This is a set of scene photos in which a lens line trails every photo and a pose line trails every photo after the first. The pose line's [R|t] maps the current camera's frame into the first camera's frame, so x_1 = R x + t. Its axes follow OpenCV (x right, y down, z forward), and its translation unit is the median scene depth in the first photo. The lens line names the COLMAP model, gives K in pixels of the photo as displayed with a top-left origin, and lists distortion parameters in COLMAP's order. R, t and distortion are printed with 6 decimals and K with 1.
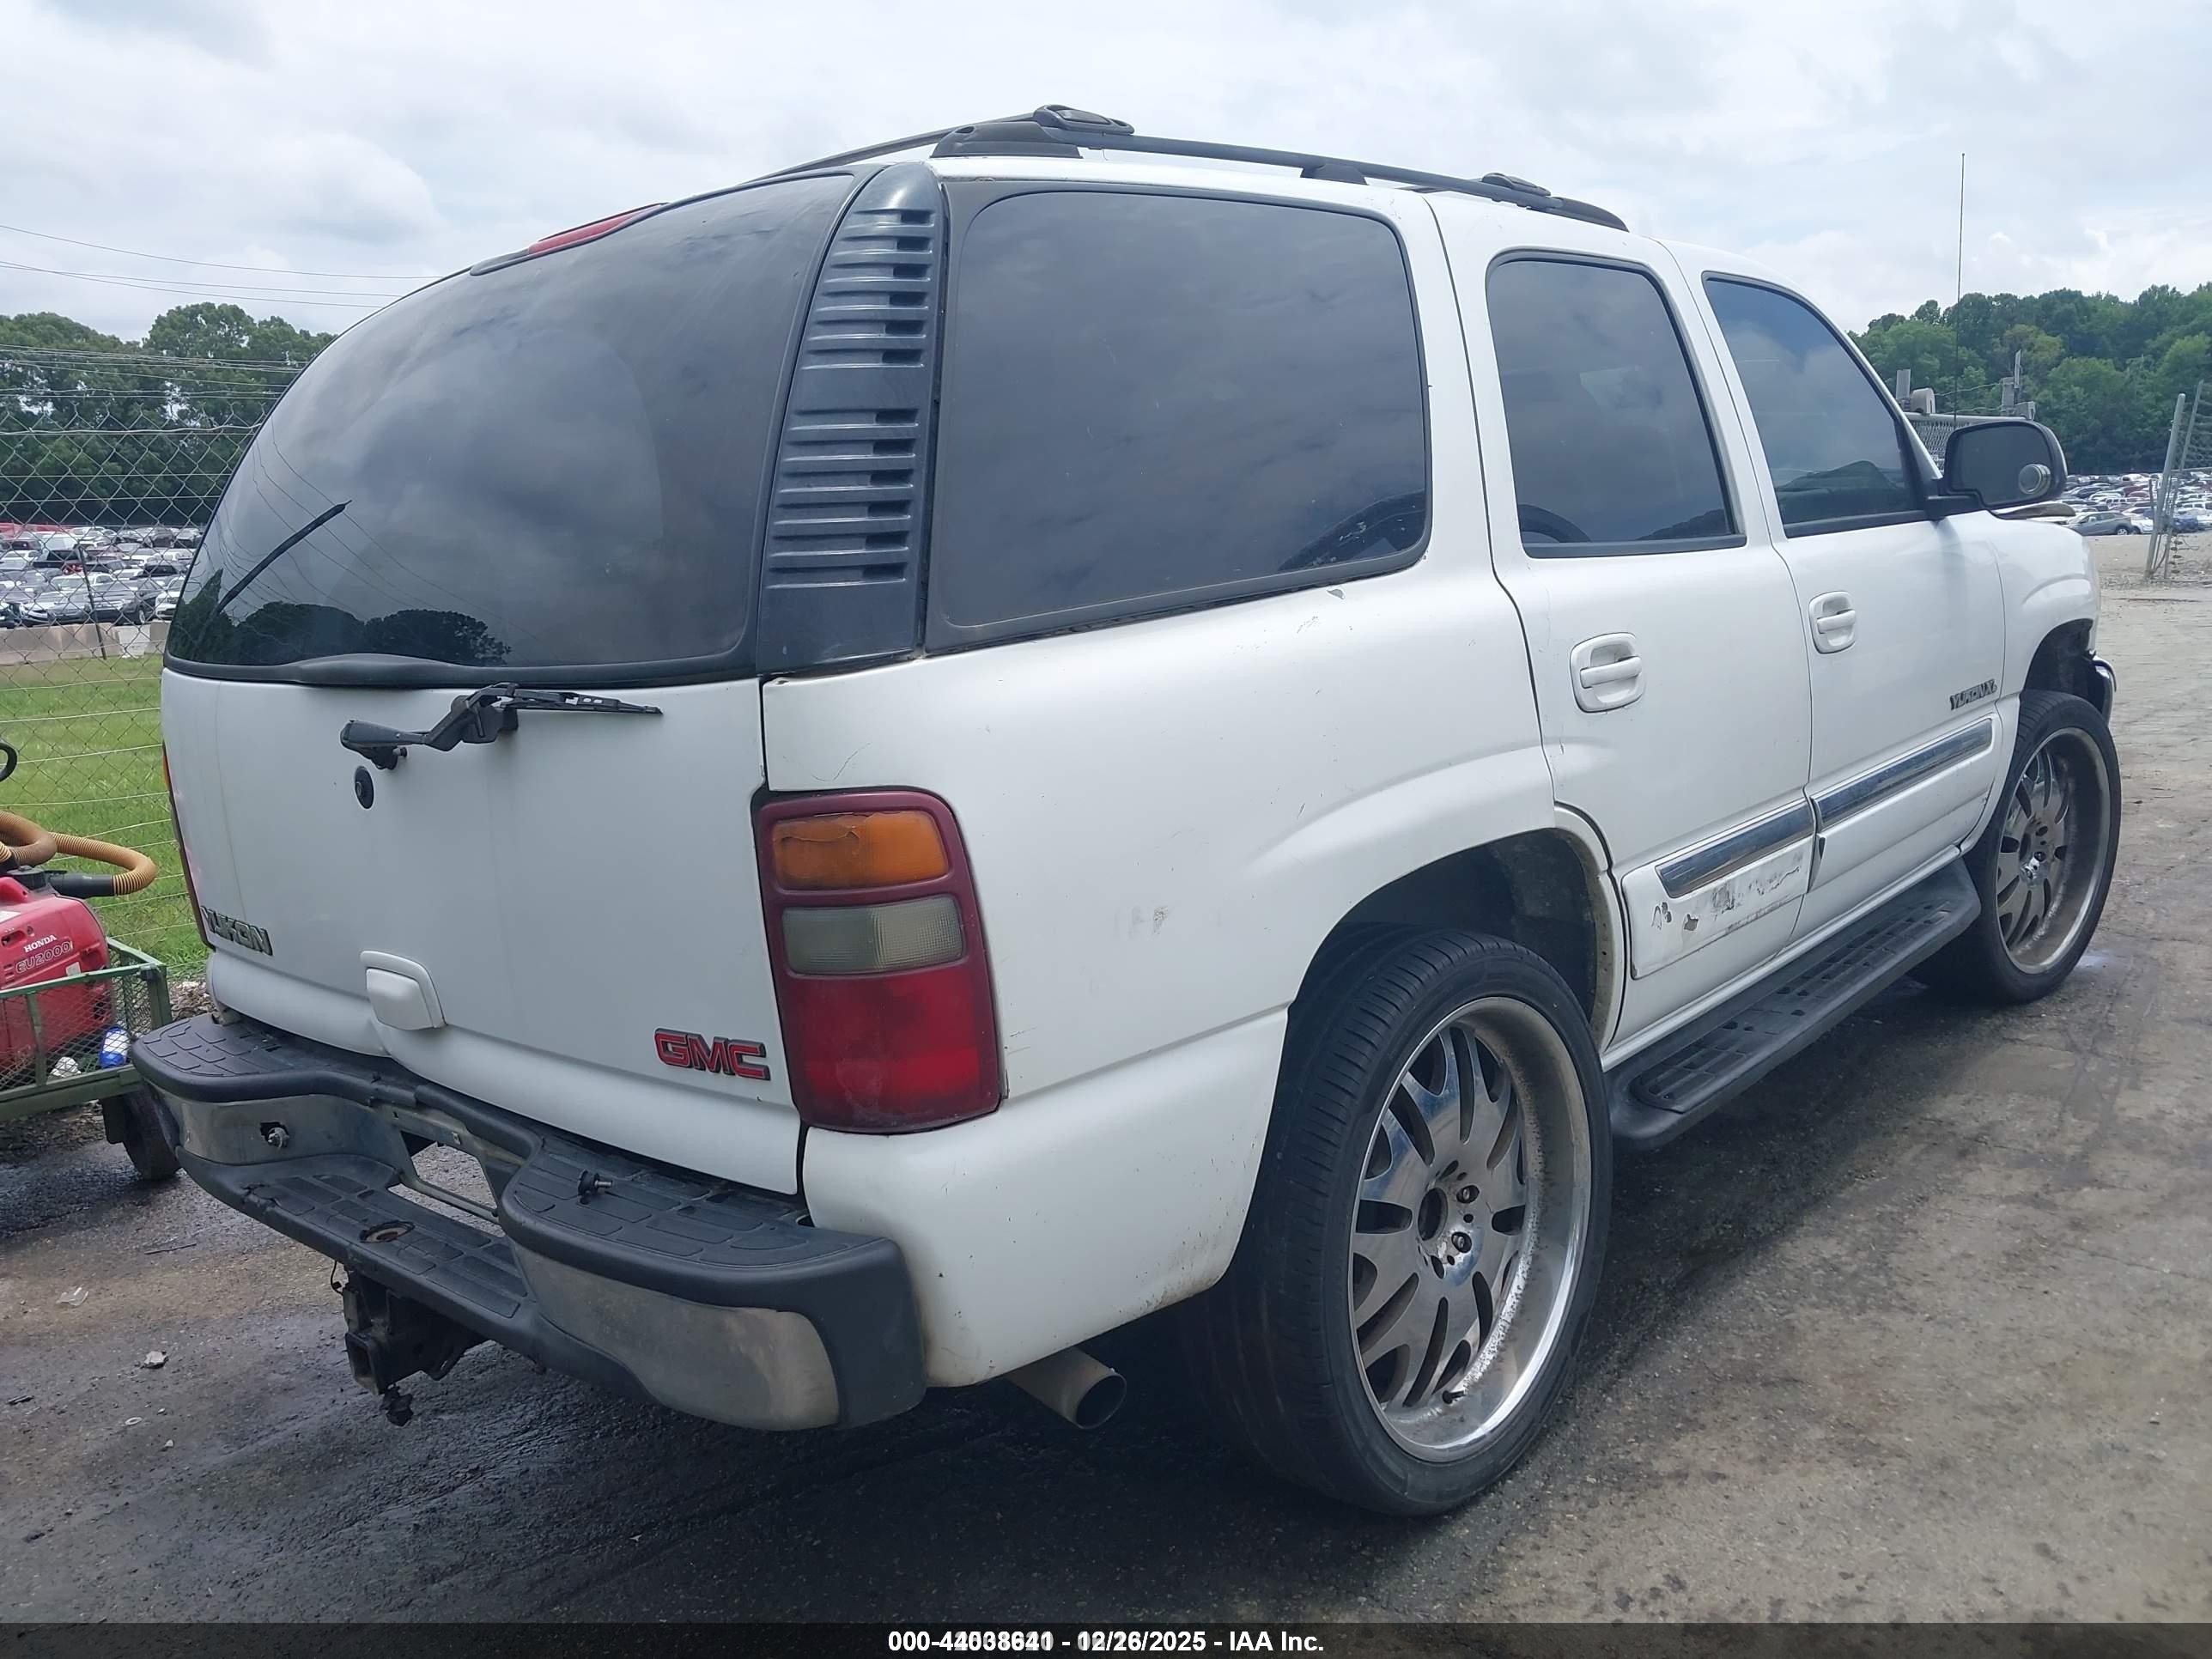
lens RADIAL K [[1750.5, 0, 1096.3], [0, 1750.5, 826.0], [0, 0, 1]] dist [0.033964, -0.042022]
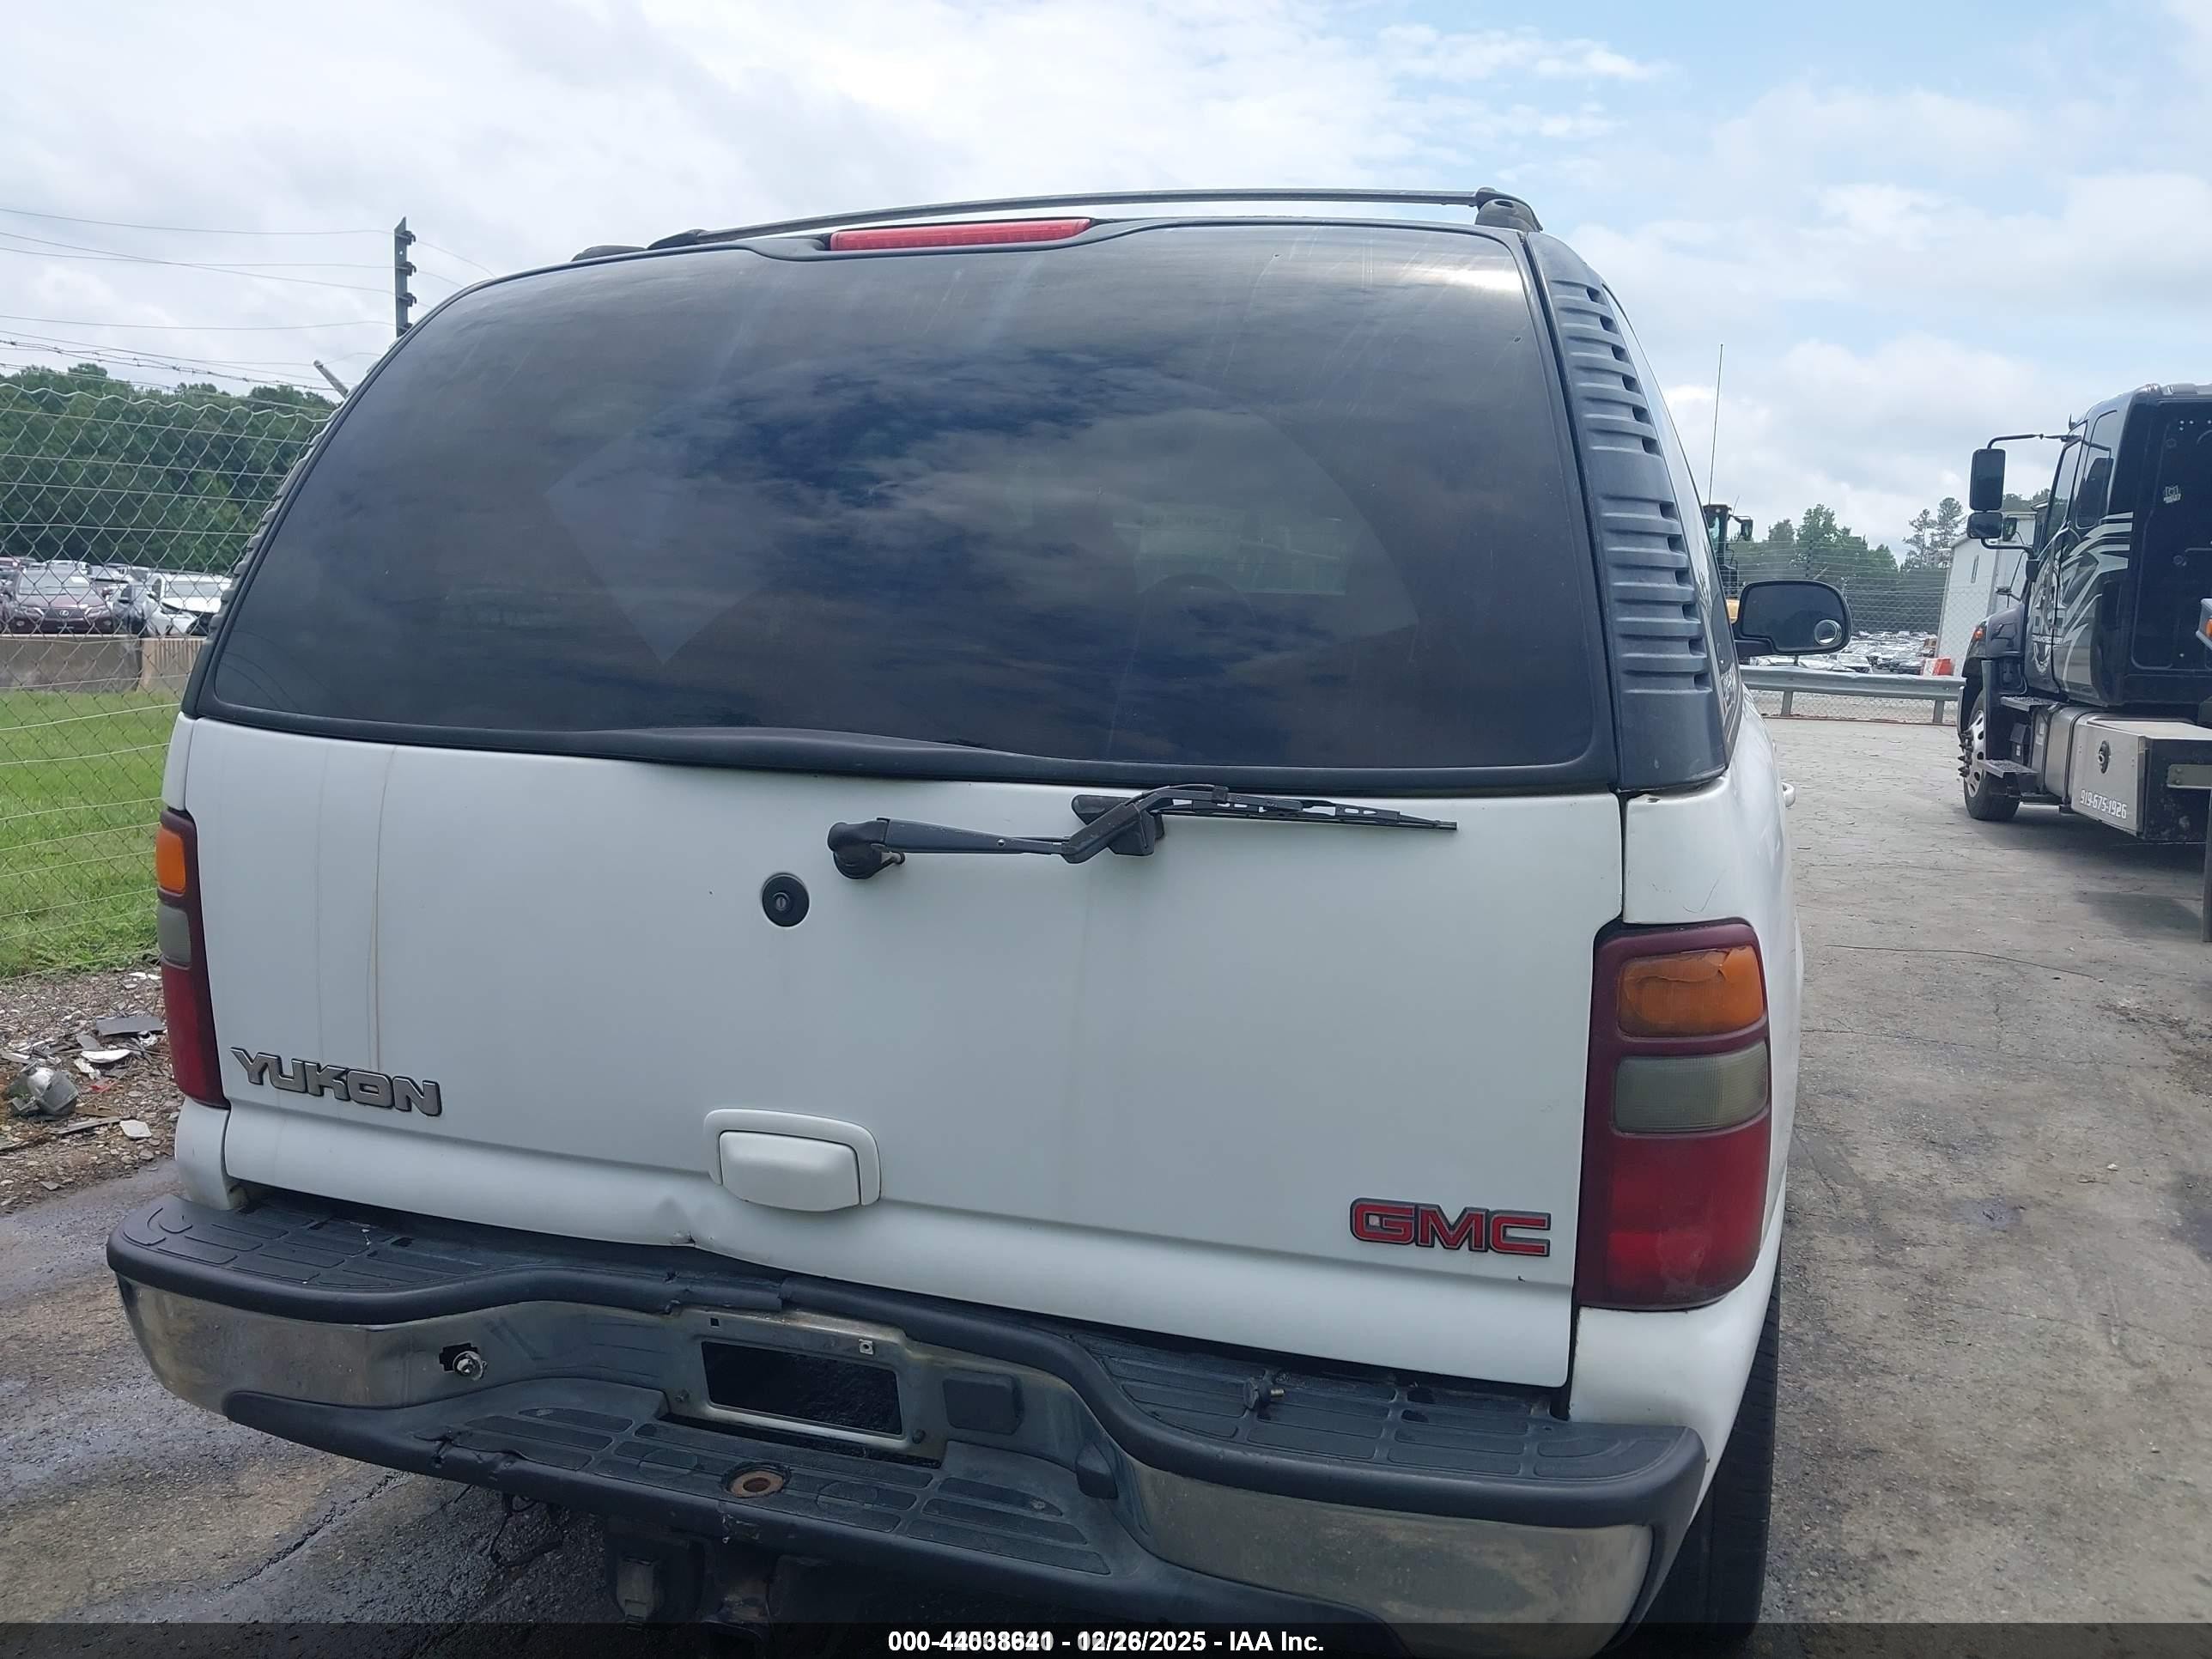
lens RADIAL K [[1750.5, 0, 1096.3], [0, 1750.5, 826.0], [0, 0, 1]] dist [0.033964, -0.042022]
pose [[0.913365, 0.024382, 0.406411, -0.742570], [-0.007424, 0.999037, -0.043252, -0.027548], [-0.407074, 0.036488, 0.912666, 0.291644]]
